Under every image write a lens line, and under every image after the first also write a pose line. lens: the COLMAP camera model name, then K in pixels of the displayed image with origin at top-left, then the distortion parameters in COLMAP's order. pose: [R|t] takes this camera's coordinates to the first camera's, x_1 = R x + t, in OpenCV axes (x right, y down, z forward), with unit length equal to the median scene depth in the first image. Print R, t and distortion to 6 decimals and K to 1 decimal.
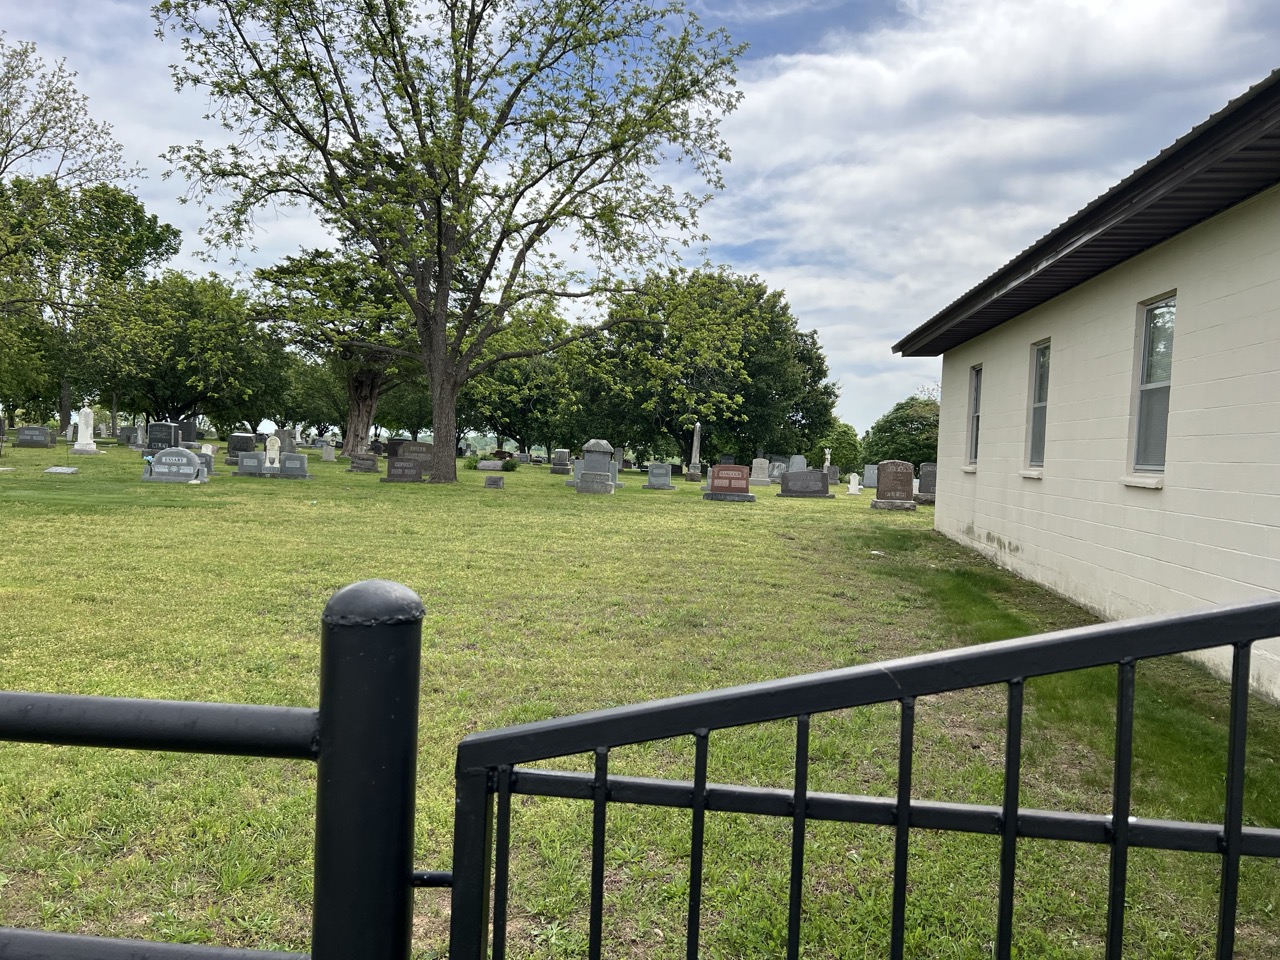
lens RADIAL K [[958.1, 0, 655.7], [0, 958.1, 488.4], [0, 0, 1]] dist [0.061433, -0.069675]
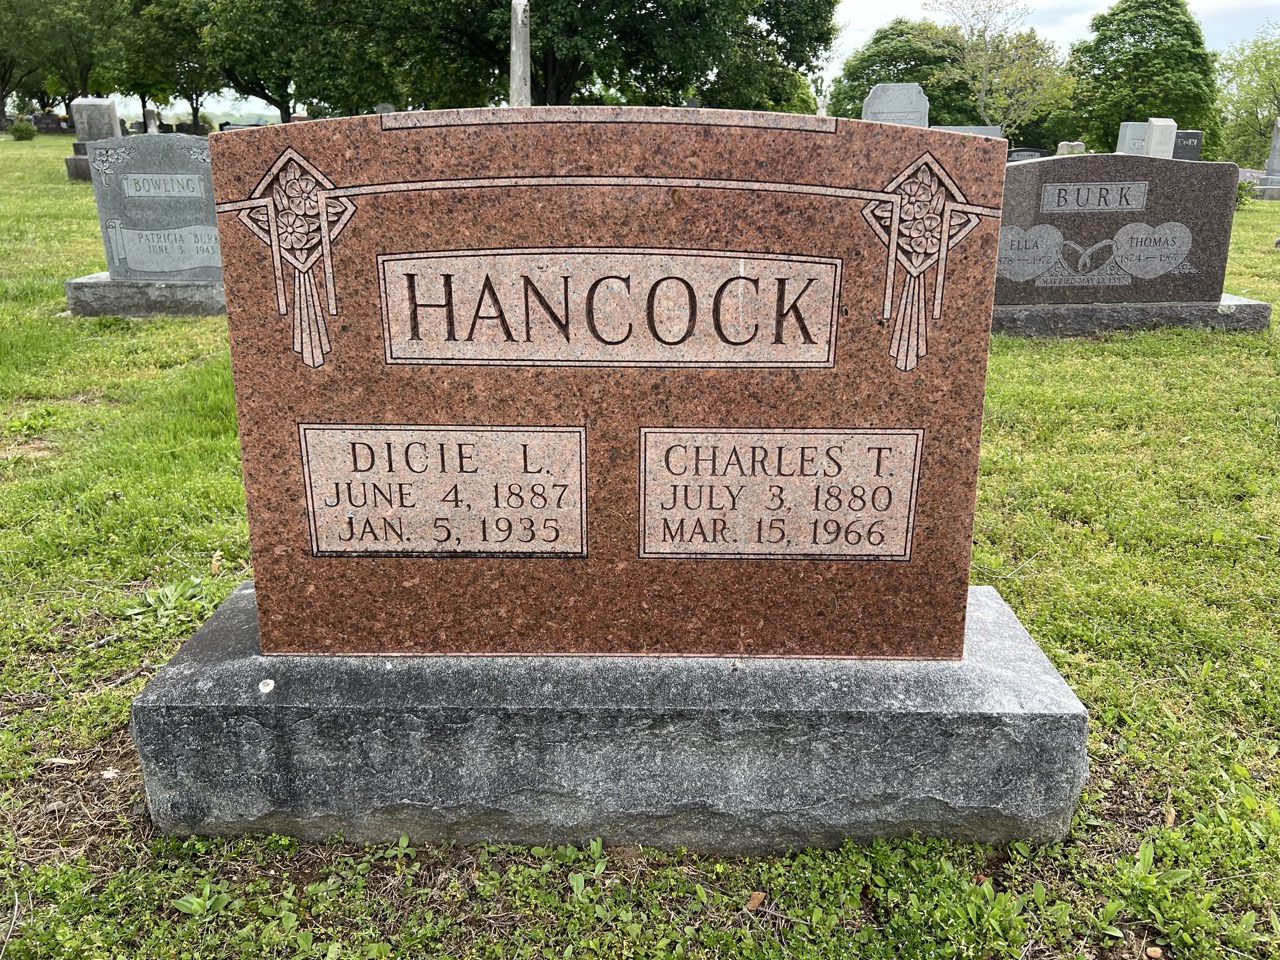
lens RADIAL K [[958.1, 0, 655.7], [0, 958.1, 488.4], [0, 0, 1]] dist [0.061433, -0.069675]
pose [[0.994543, -0.062644, 0.083424, 0.041651], [0.032963, 0.947375, 0.318425, -0.011978], [-0.098981, -0.313938, 0.944270, 0.523706]]
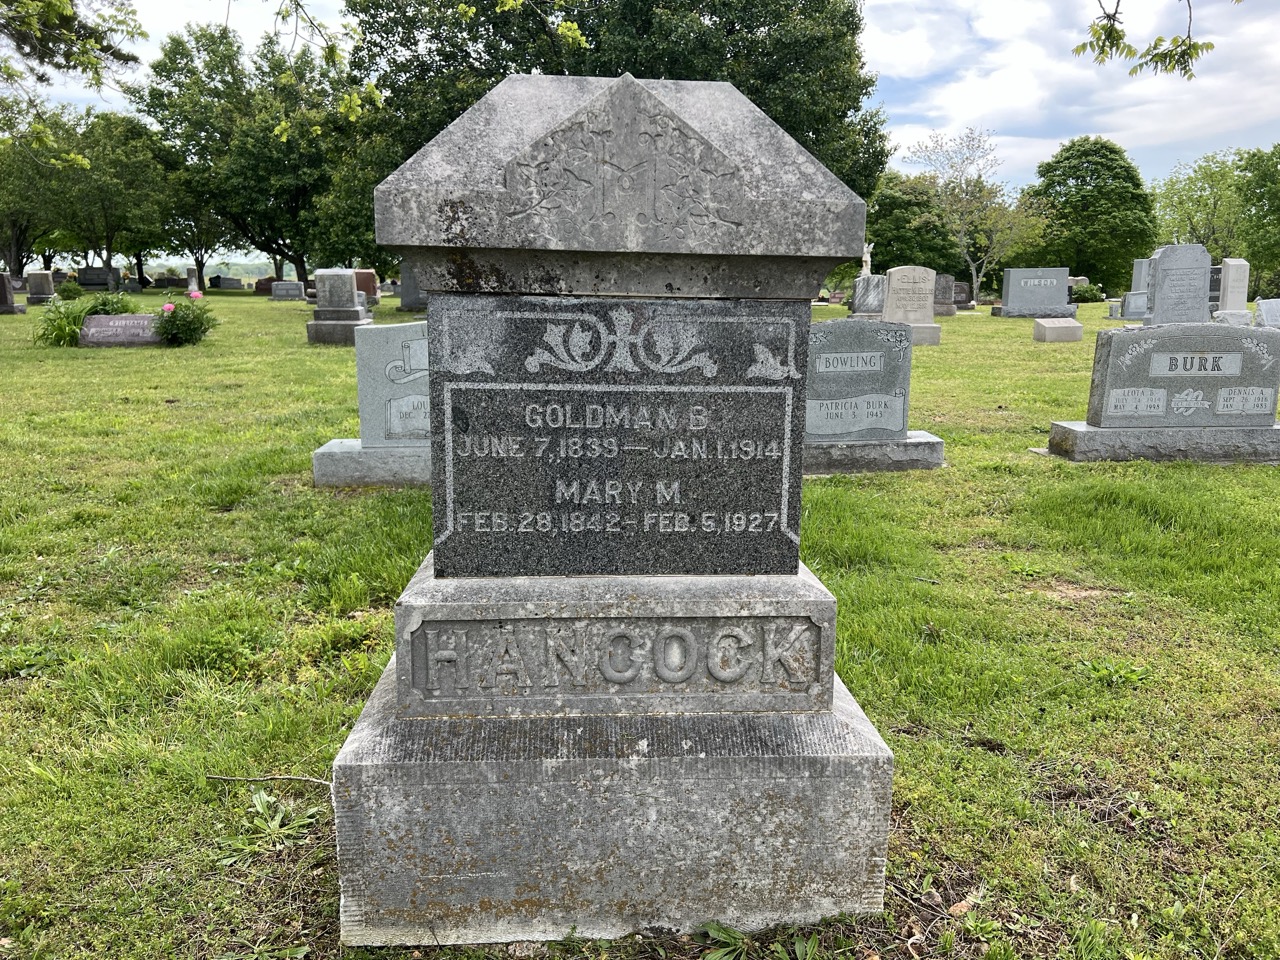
lens RADIAL K [[958.1, 0, 655.7], [0, 958.1, 488.4], [0, 0, 1]] dist [0.061433, -0.069675]
pose [[0.984533, -0.088431, 0.151247, -0.039005], [0.058135, 0.979253, 0.194123, -0.020200], [-0.165275, -0.182327, 0.969248, 0.521611]]
